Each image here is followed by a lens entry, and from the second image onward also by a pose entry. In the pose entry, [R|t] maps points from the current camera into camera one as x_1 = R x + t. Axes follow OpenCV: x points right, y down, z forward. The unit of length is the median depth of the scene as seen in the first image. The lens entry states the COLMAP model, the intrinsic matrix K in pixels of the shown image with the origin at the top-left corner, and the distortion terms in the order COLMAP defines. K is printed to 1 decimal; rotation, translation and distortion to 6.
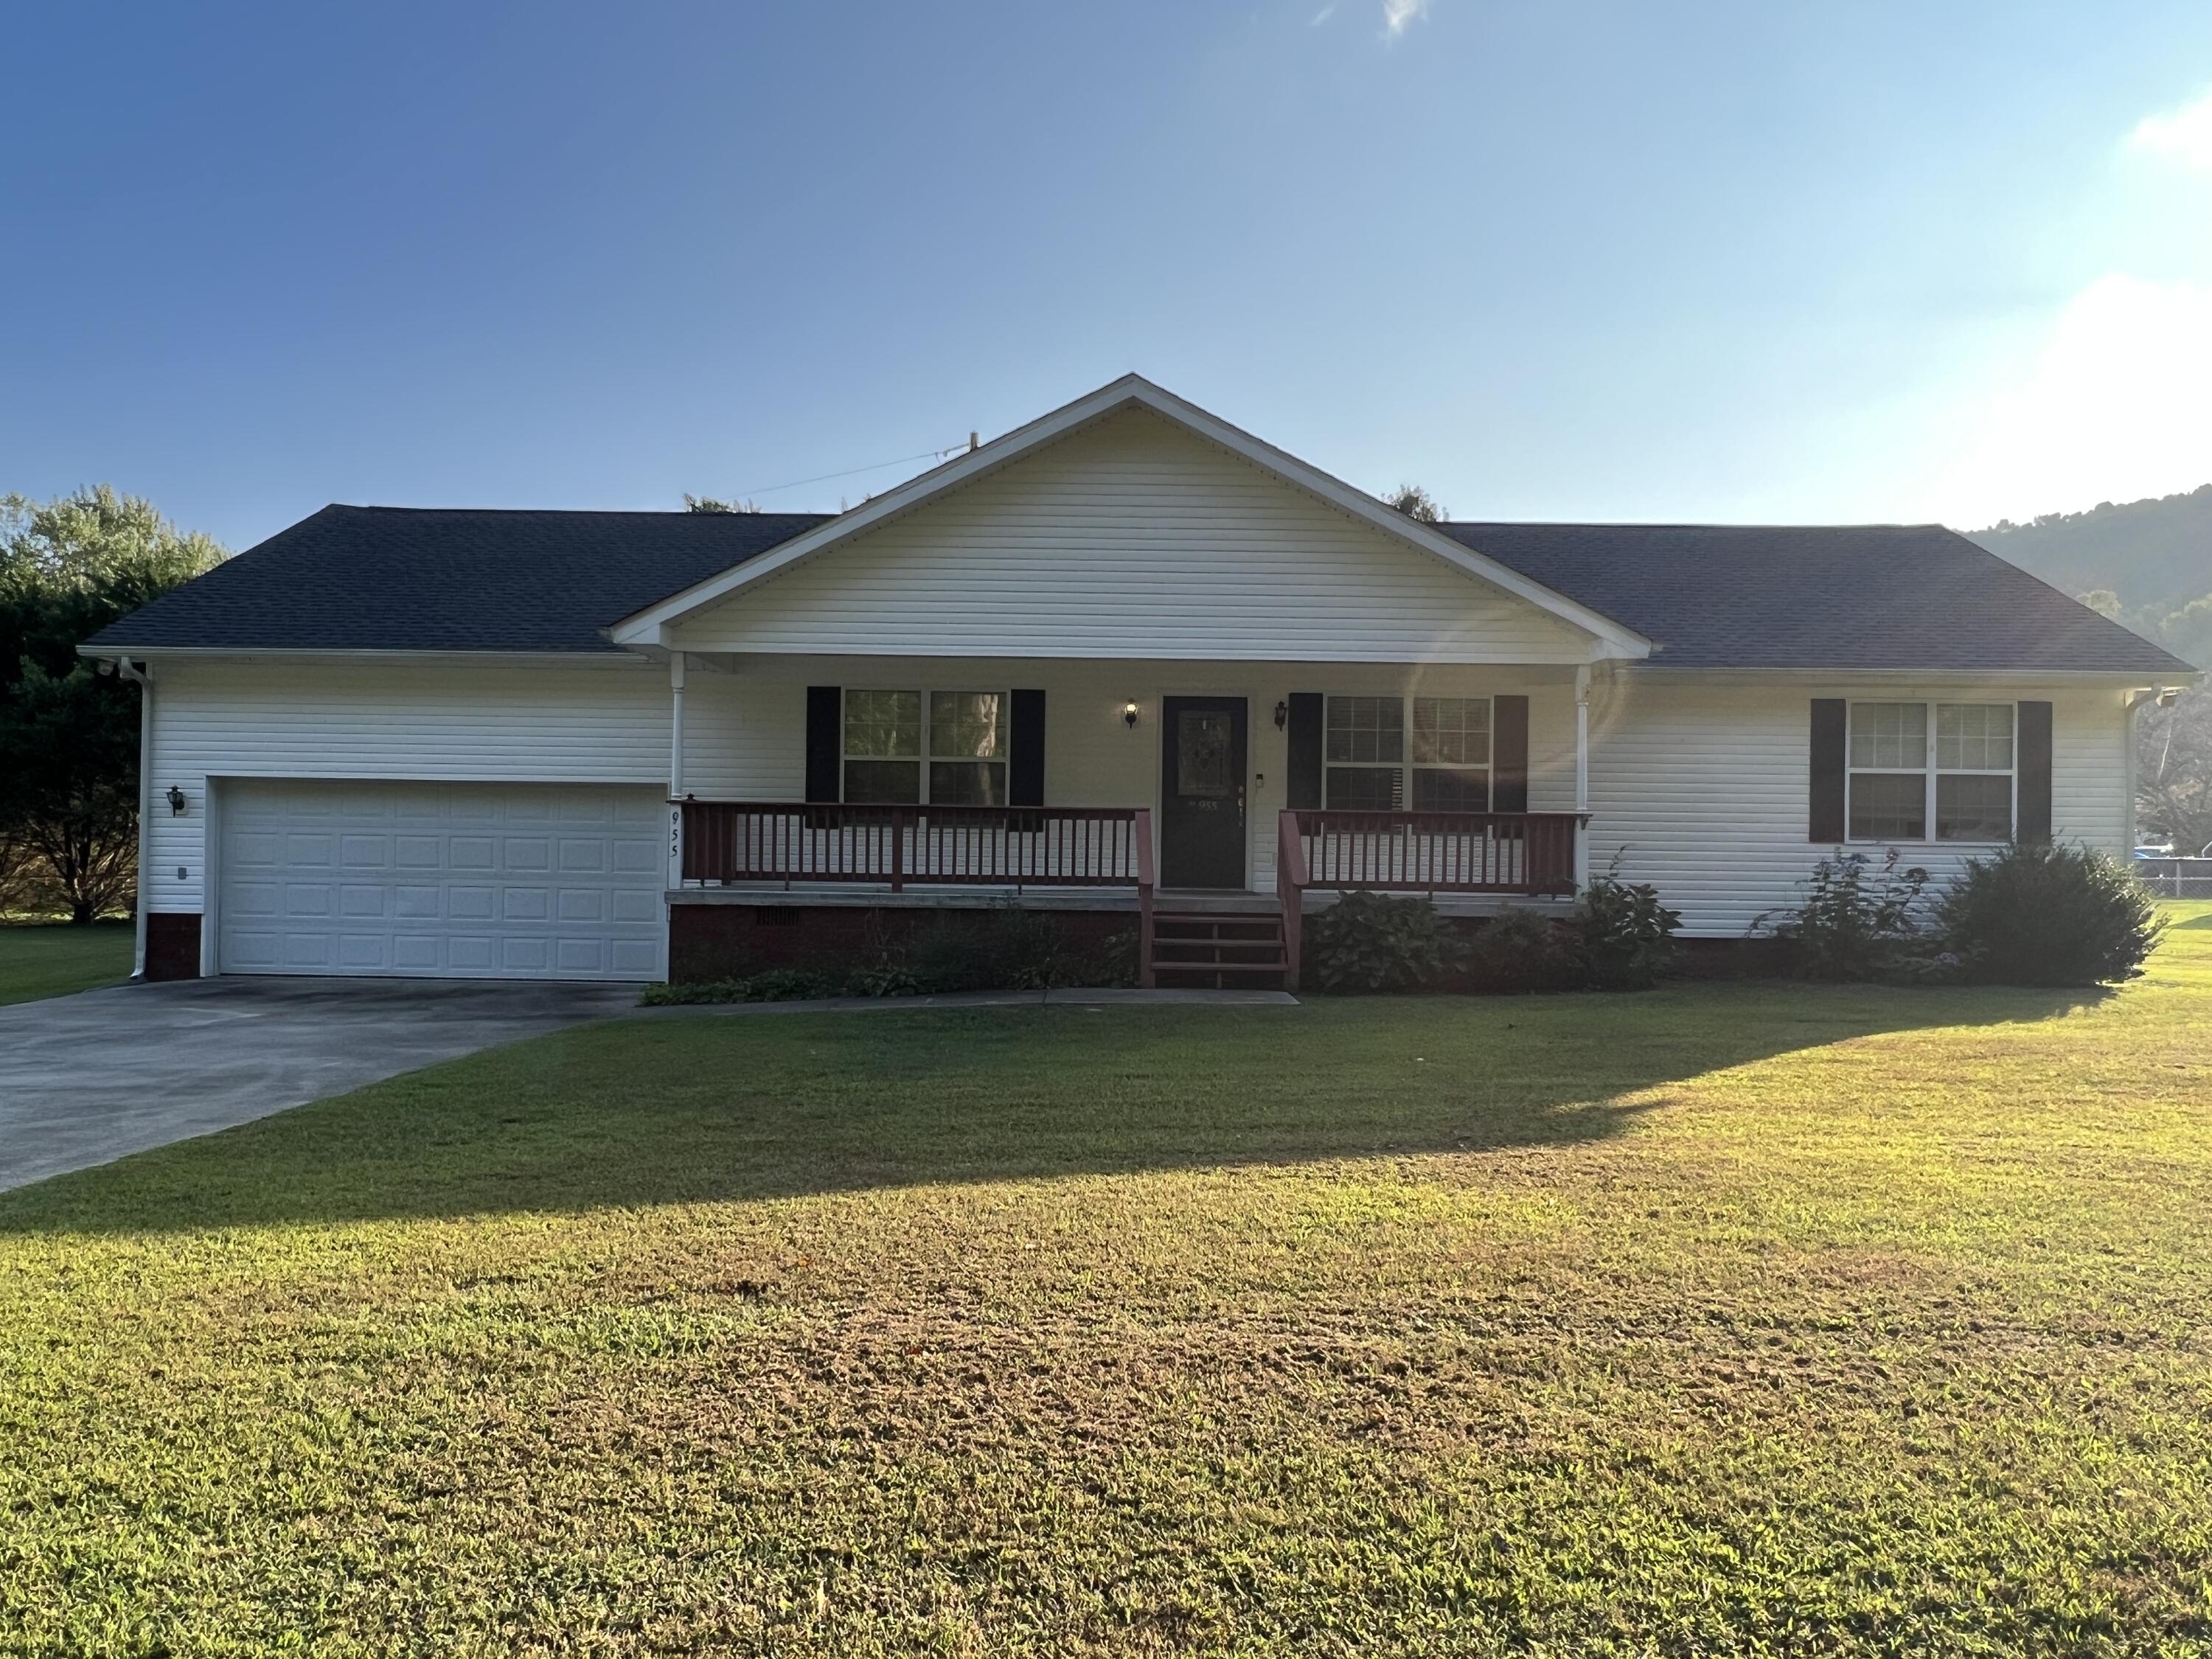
lens RADIAL K [[1555.6, 0, 1108.8], [0, 1555.6, 831.4], [0, 0, 1]] dist [0.001968, 0.001754]
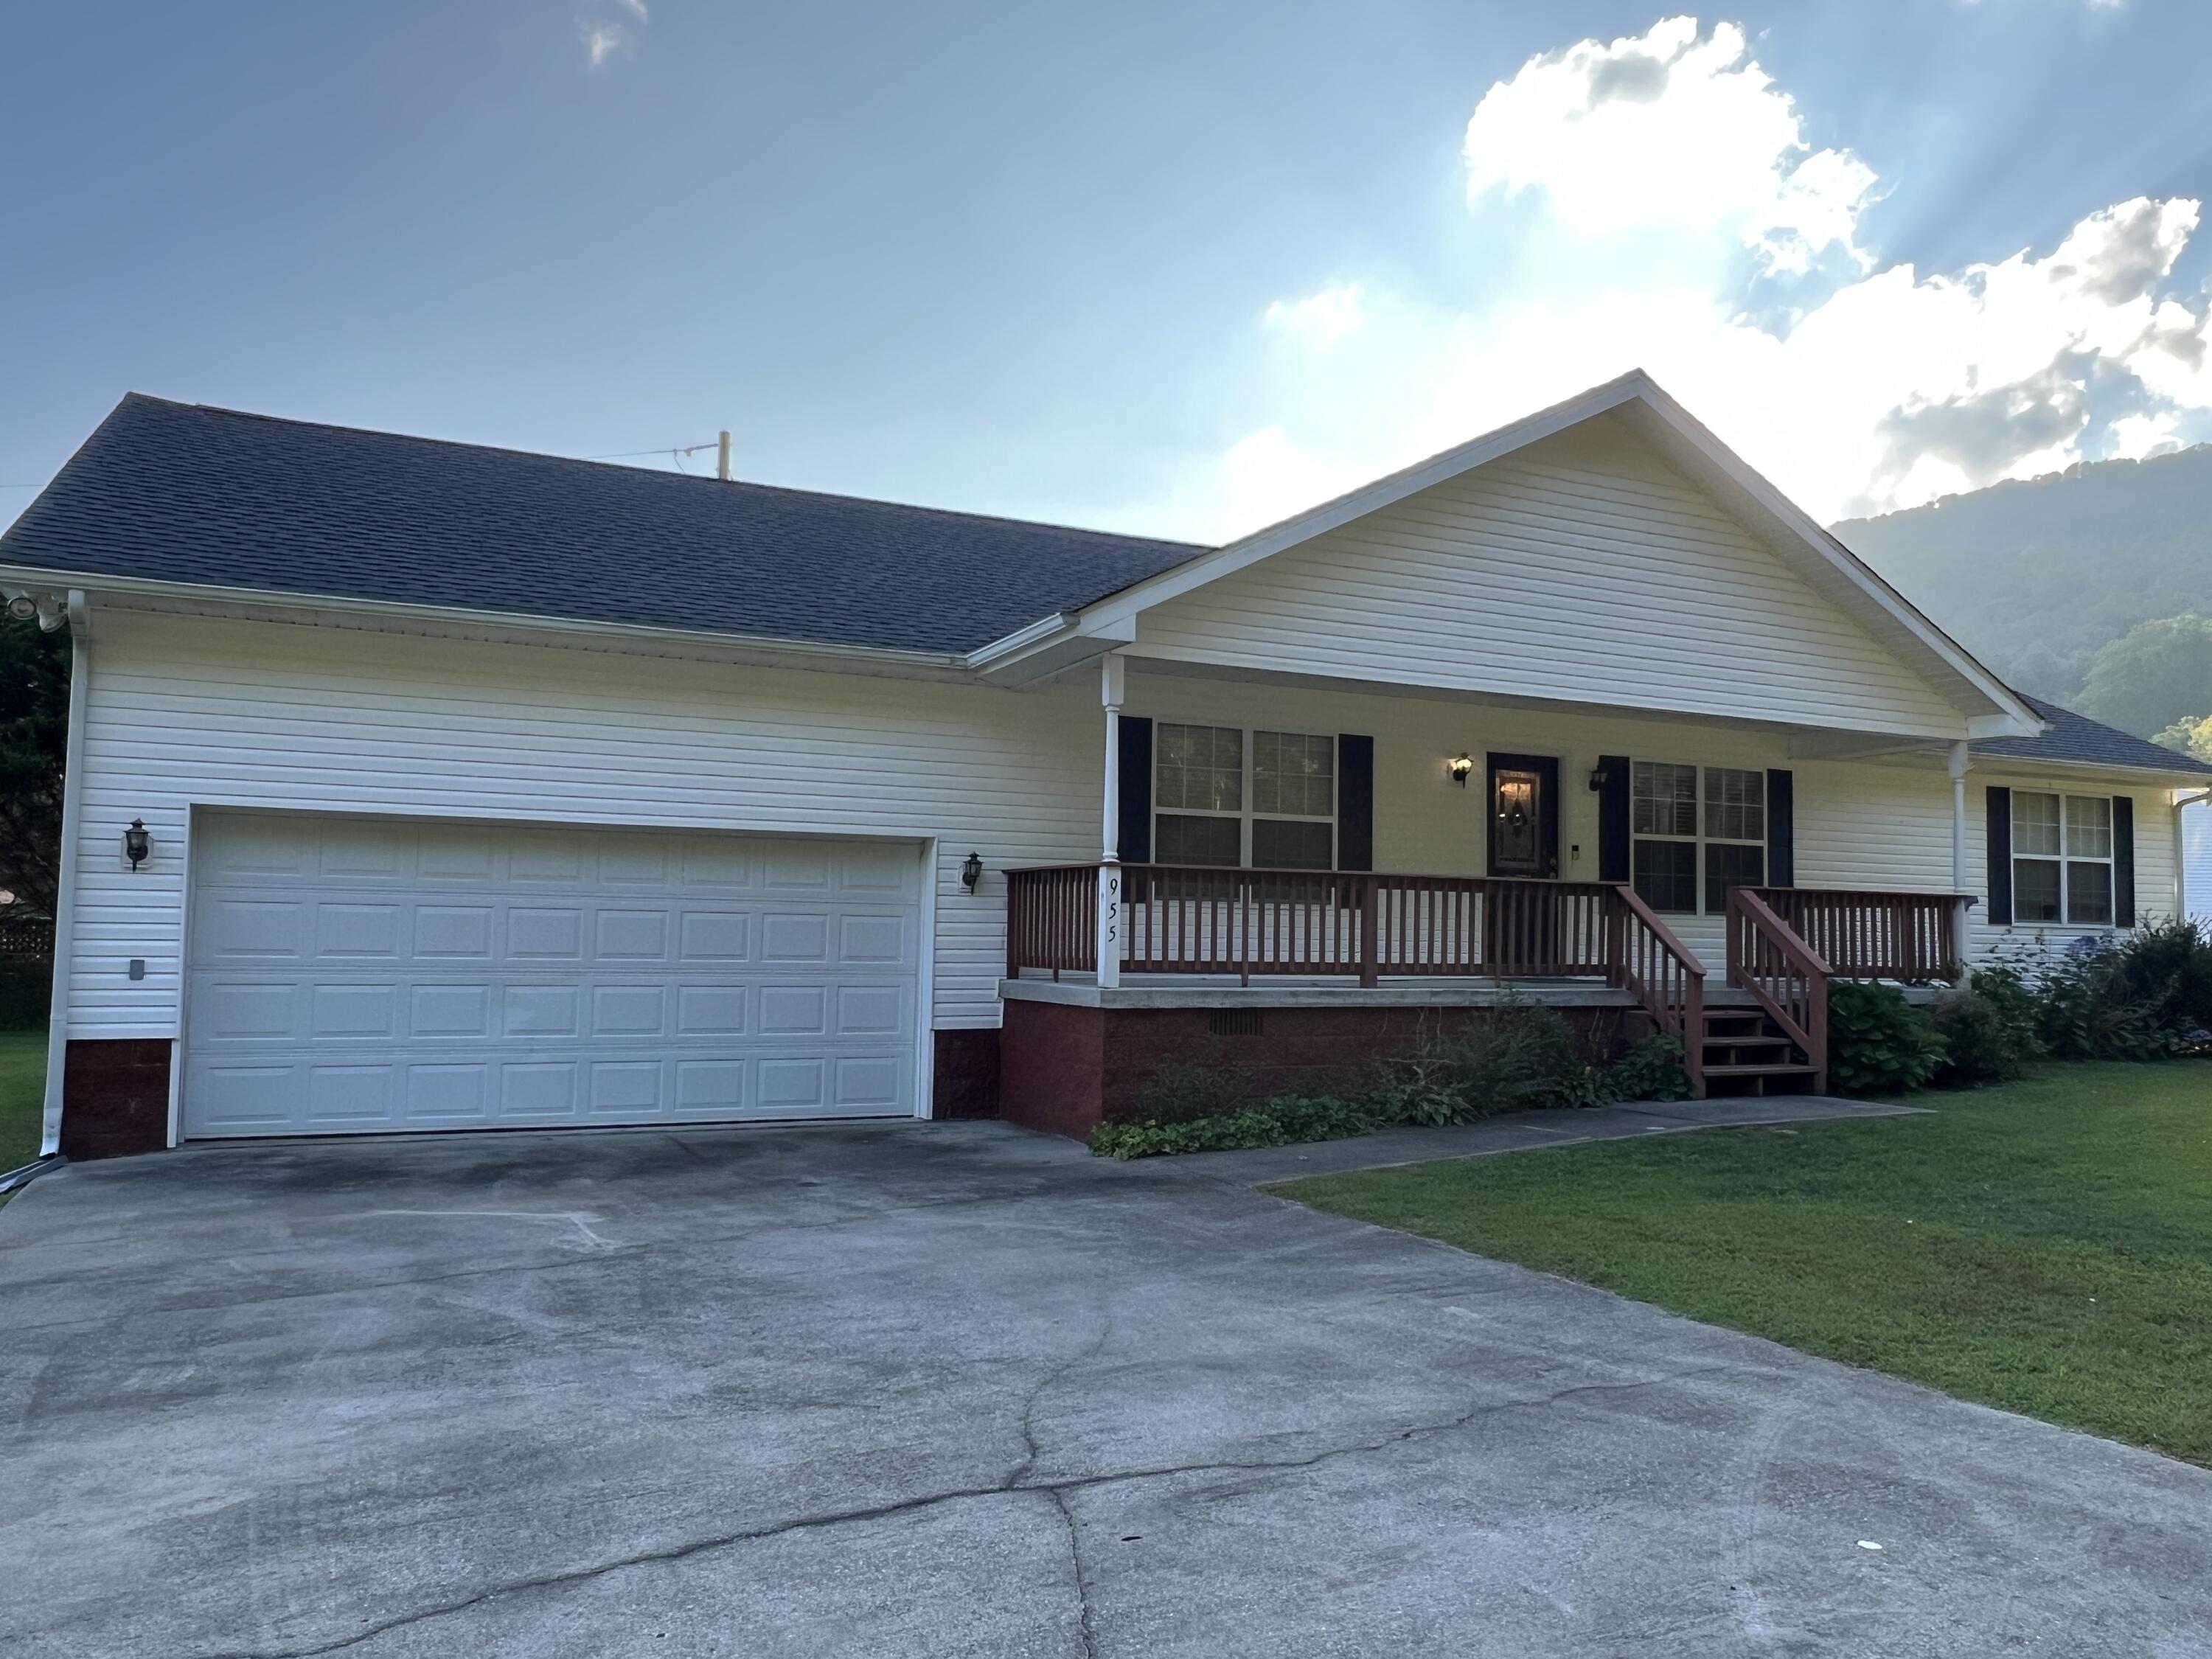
lens RADIAL K [[1555.6, 0, 1106.8], [0, 1555.6, 829.7], [0, 0, 1]] dist [0.001968, 0.001754]
pose [[0.902498, 0.028978, 0.429717, -0.522579], [-0.008139, 0.998703, -0.050254, 0.000933], [-0.430616, 0.041856, 0.901564, 0.319365]]
